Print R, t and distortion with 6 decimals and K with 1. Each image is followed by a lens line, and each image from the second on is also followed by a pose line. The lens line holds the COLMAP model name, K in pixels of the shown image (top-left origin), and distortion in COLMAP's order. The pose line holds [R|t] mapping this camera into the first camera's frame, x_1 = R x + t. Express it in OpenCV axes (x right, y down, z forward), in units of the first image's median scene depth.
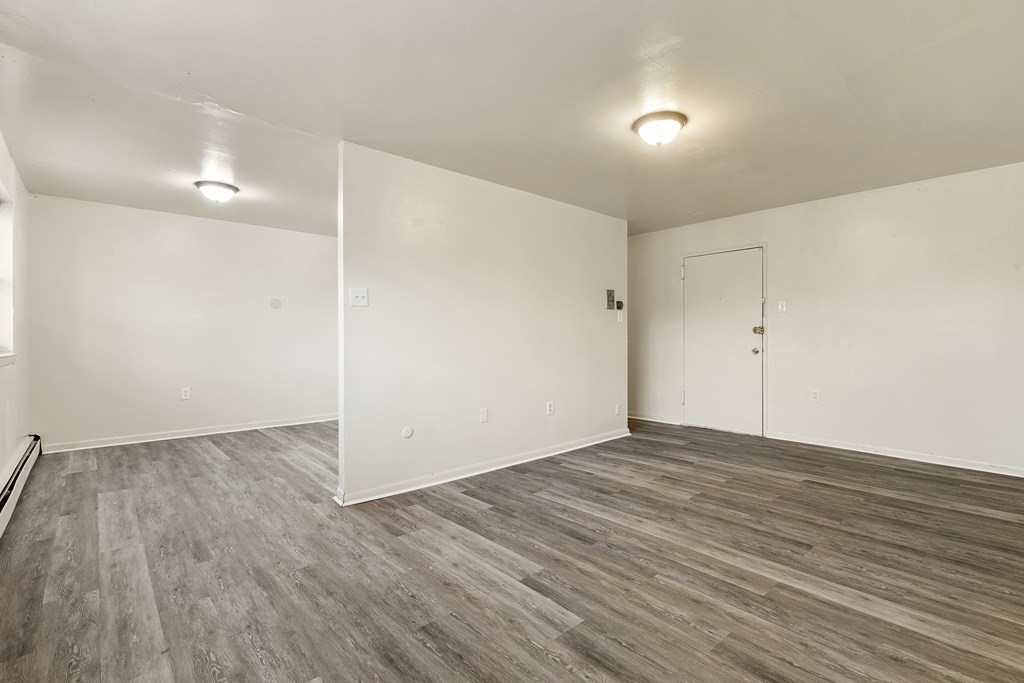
lens RADIAL K [[464.0, 0, 511.5], [0, 464.0, 346.4], [0, 0, 1]] dist [0.005944, -0.000822]
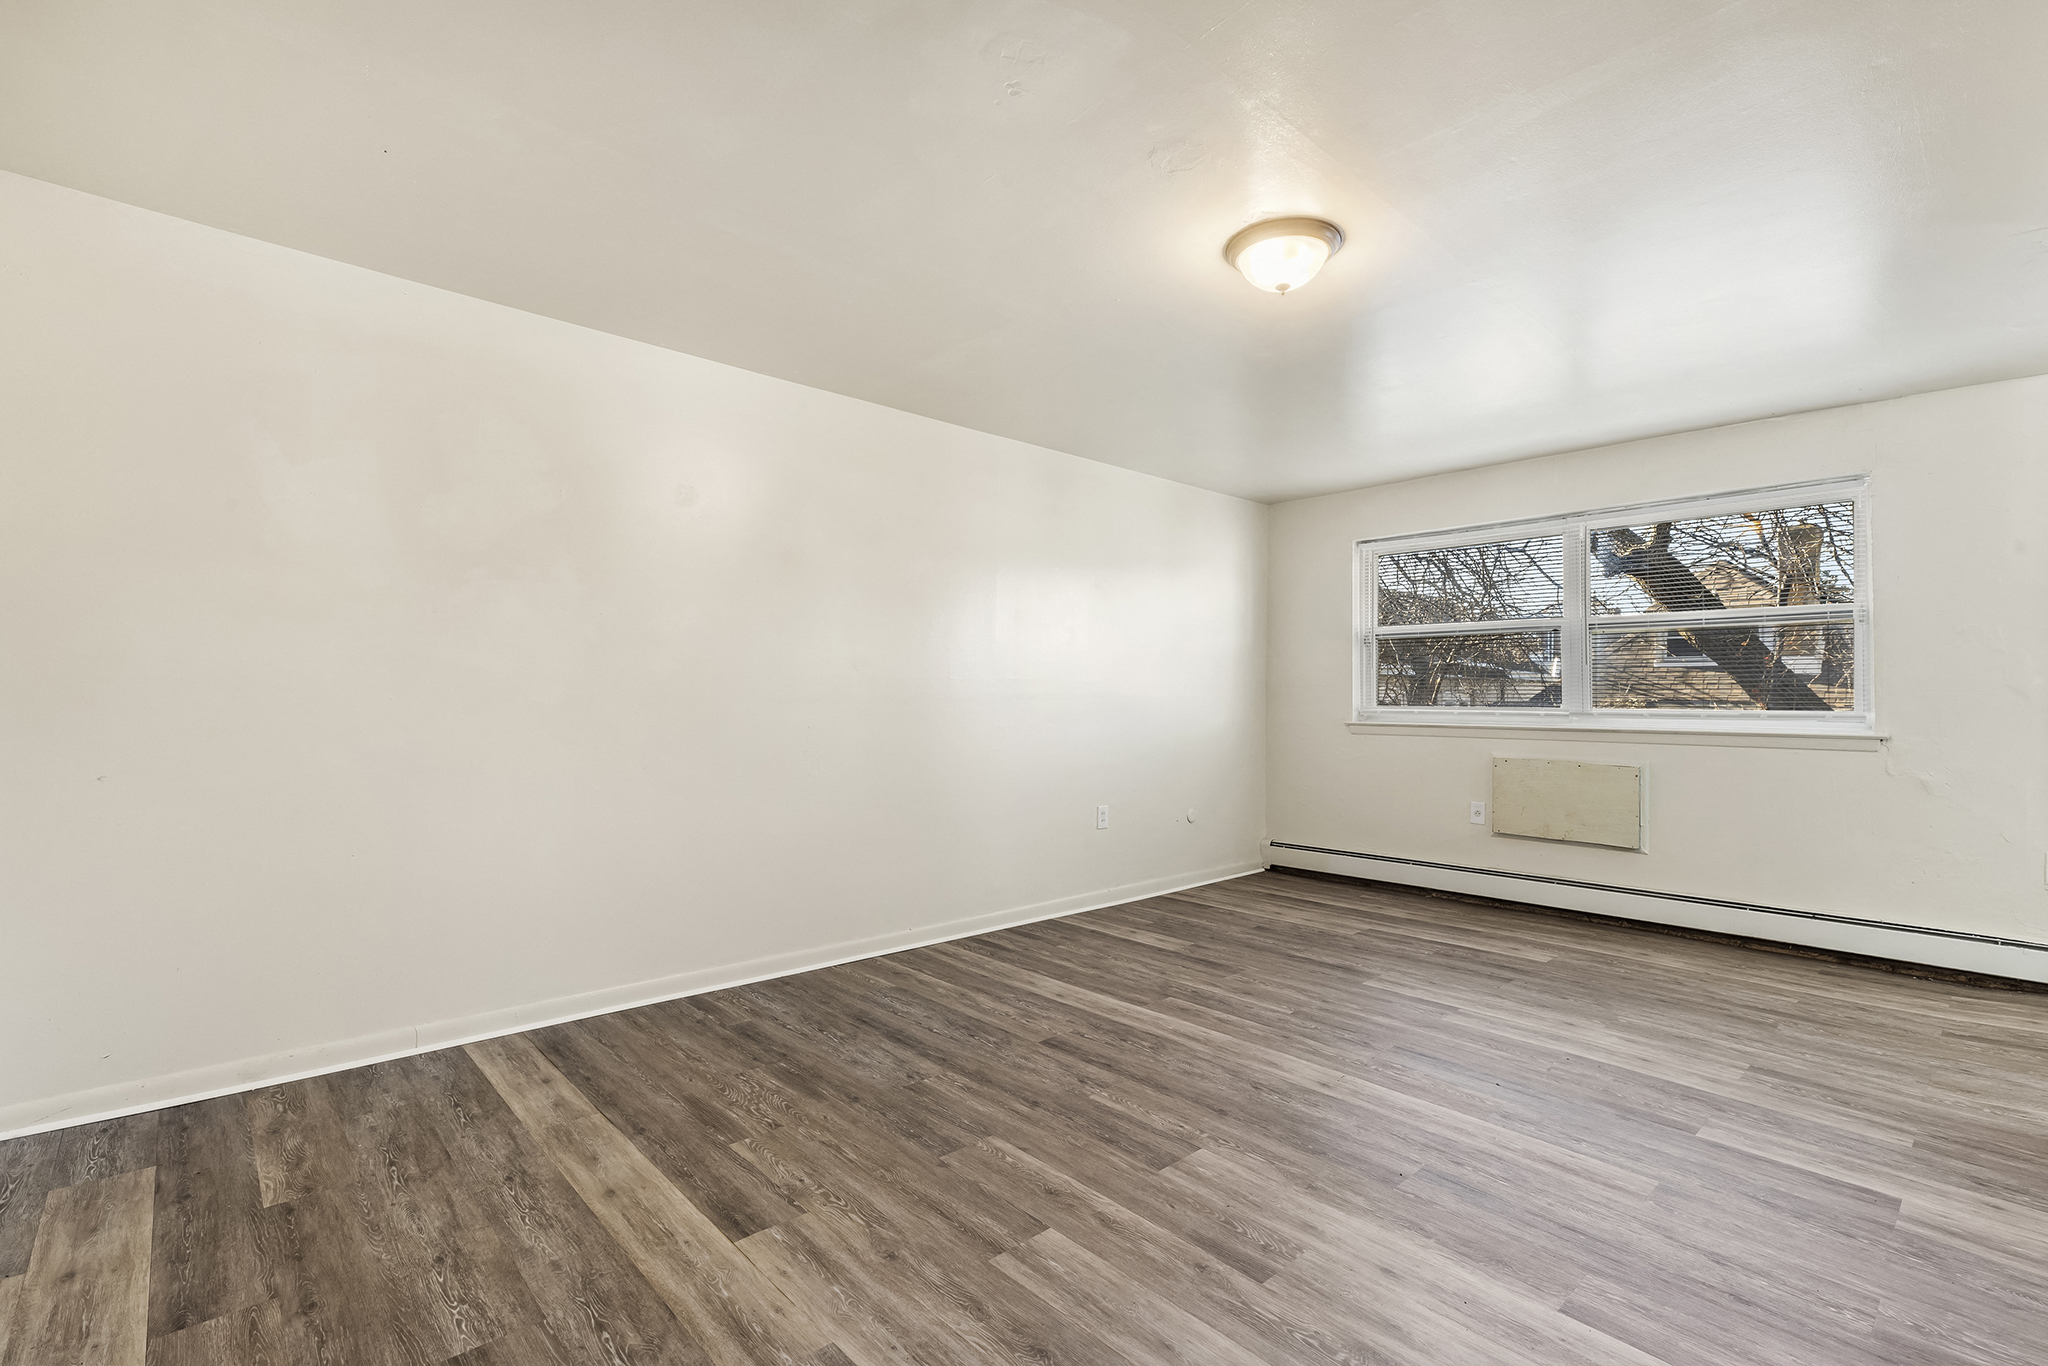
lens RADIAL K [[927.9, 0, 1023.0], [0, 927.9, 692.7], [0, 0, 1]] dist [0.005944, -0.000822]
pose [[-0.999811, -0.004649, -0.018855, 0.647690], [-0.004993, 0.999821, 0.018272, -0.054817], [0.018767, 0.018363, -0.999655, 2.073733]]
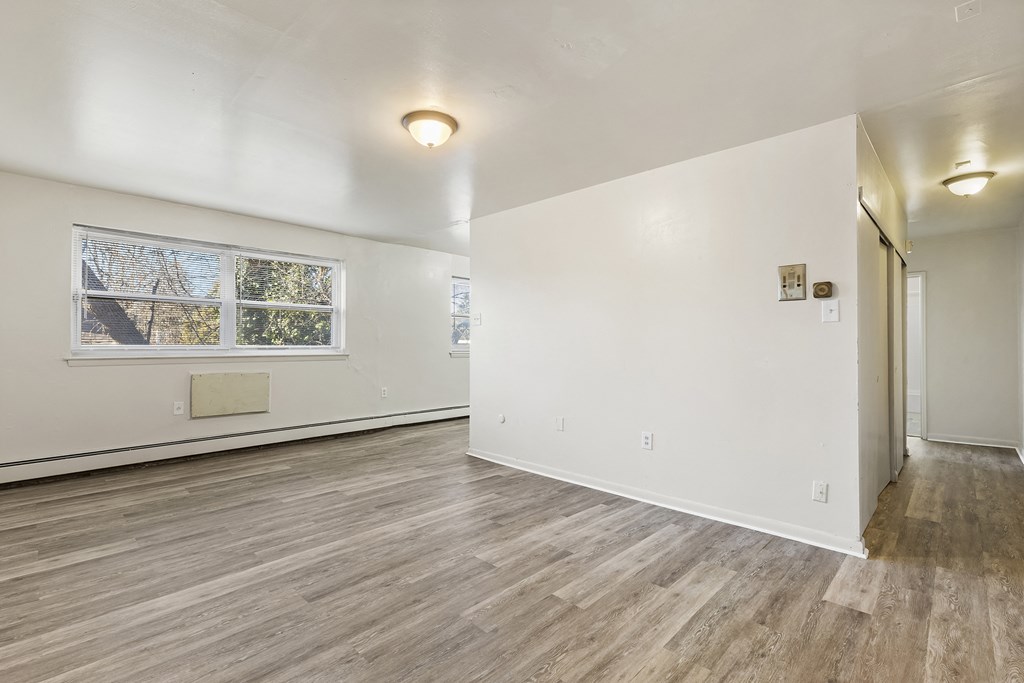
lens RADIAL K [[457.6, 0, 516.8], [0, 457.6, 341.8], [0, 0, 1]] dist [0.001107, 0.000825]
pose [[0.086234, -0.002616, -0.996272, 1.384207], [-0.029831, 0.999541, -0.005207, -0.035228], [0.995828, 0.030169, 0.086116, 1.193654]]
